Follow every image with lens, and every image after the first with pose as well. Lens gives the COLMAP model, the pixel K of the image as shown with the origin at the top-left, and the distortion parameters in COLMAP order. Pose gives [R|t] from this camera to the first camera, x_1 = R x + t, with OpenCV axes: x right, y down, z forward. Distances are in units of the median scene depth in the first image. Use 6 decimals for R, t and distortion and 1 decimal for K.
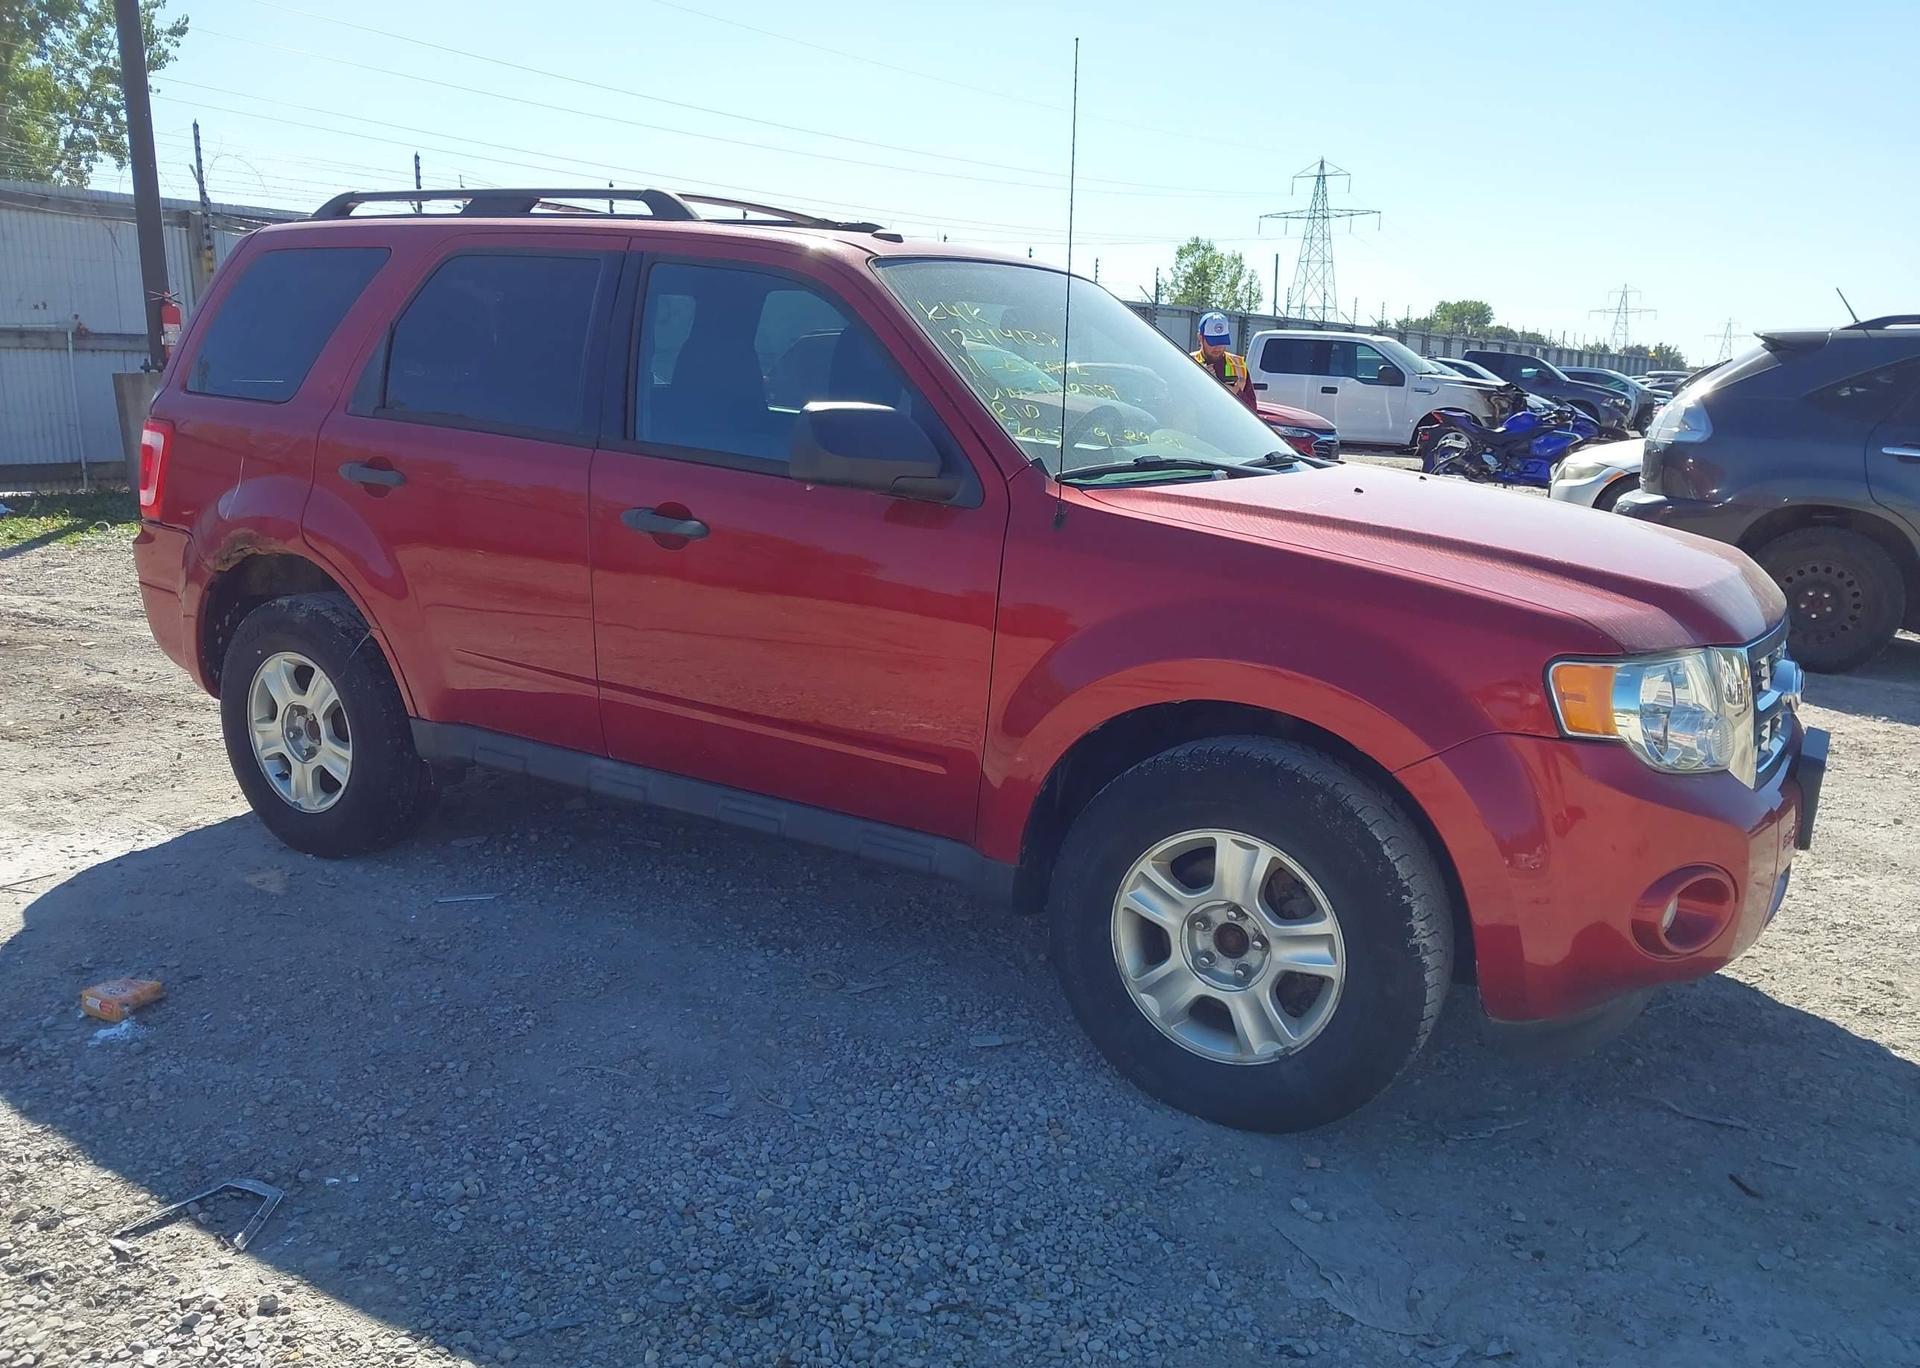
lens RADIAL K [[1530.8, 0, 947.8], [0, 1530.8, 686.4], [0, 0, 1]] dist [0.013445, -0.021268]
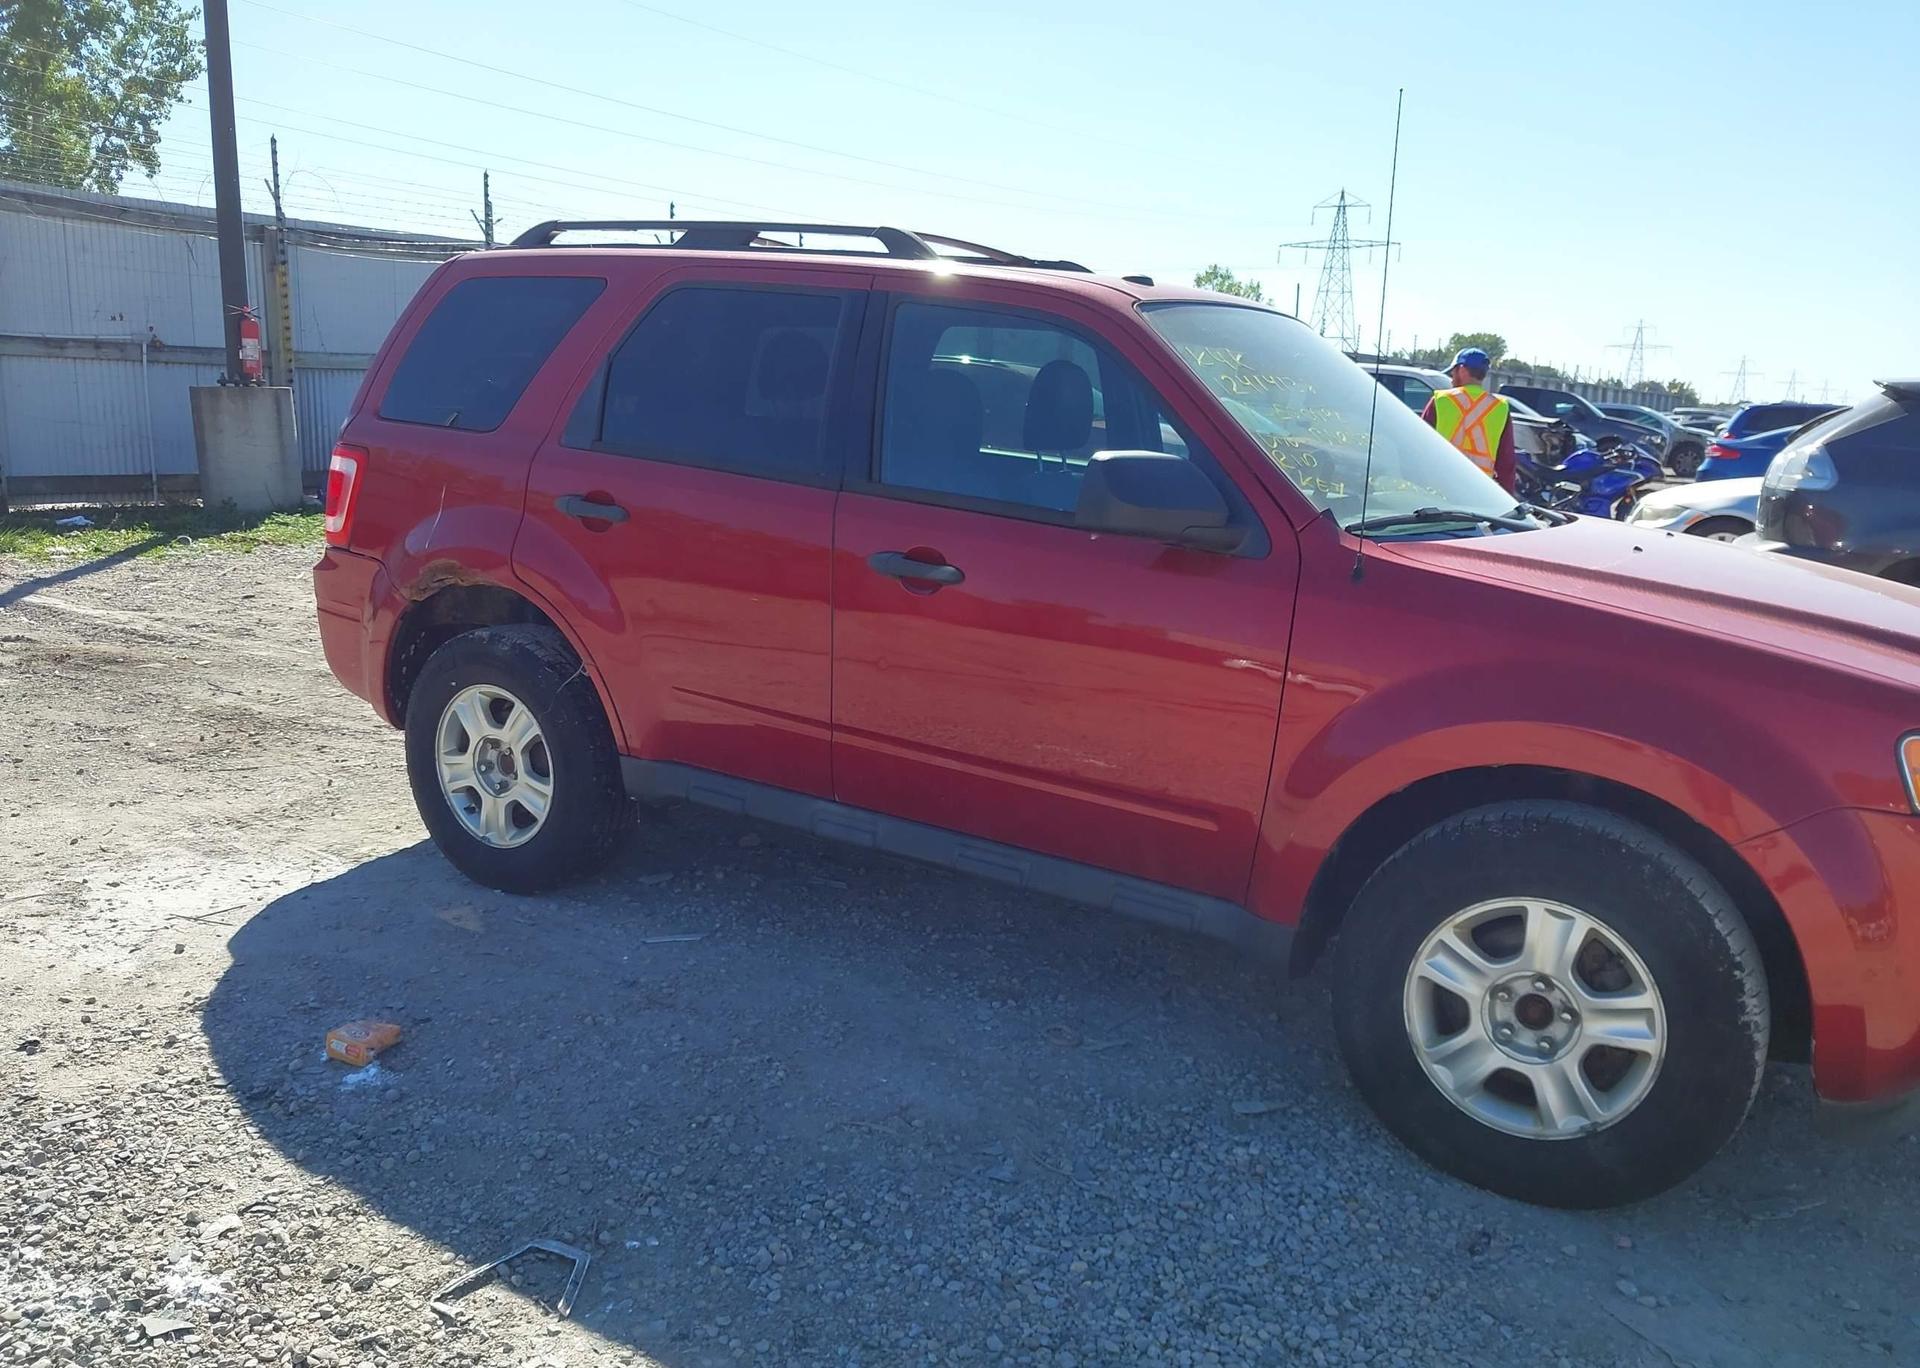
lens RADIAL K [[1530.8, 0, 946.1], [0, 1530.8, 695.2], [0, 0, 1]] dist [0.013445, -0.021268]
pose [[0.999799, 0.019533, -0.004543, -0.167209], [-0.019571, 0.999773, -0.008475, -0.017097], [0.004376, 0.008562, 0.999954, 0.019306]]
